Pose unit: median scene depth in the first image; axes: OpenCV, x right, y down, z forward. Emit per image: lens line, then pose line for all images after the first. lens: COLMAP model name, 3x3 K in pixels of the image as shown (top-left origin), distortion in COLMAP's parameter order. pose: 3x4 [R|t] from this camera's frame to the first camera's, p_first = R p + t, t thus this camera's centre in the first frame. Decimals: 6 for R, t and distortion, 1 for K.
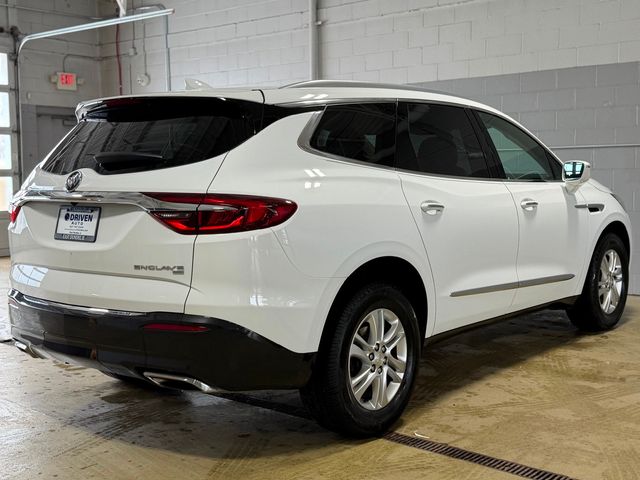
lens RADIAL K [[802.4, 0, 320.0], [0, 802.4, 240.0], [0, 0, 1]] dist [0.147118, -0.026232]
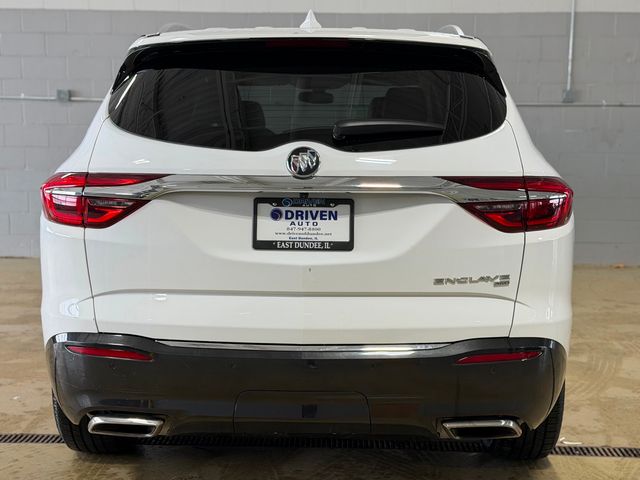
lens RADIAL K [[938.0, 0, 320.0], [0, 938.0, 240.0], [0, 0, 1]] dist [0.151215, -0.025384]
pose [[0.795118, -0.061980, 0.603279, -0.743144], [0.038104, 0.997904, 0.052302, -0.046457], [-0.605256, -0.018598, 0.795813, 0.361182]]
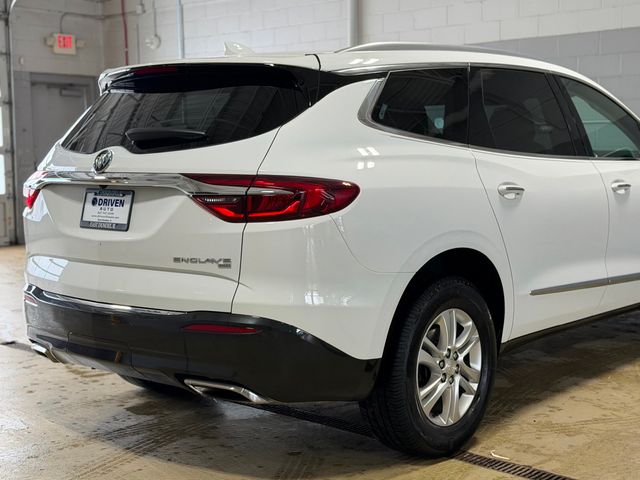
lens RADIAL K [[938.0, 0, 320.0], [0, 938.0, 240.0], [0, 0, 1]] dist [0.151215, -0.025384]
pose [[0.999521, 0.001448, -0.030905, -0.036593], [-0.001053, 0.999917, 0.012812, -0.000672], [0.030921, -0.012774, 0.999440, -0.010474]]
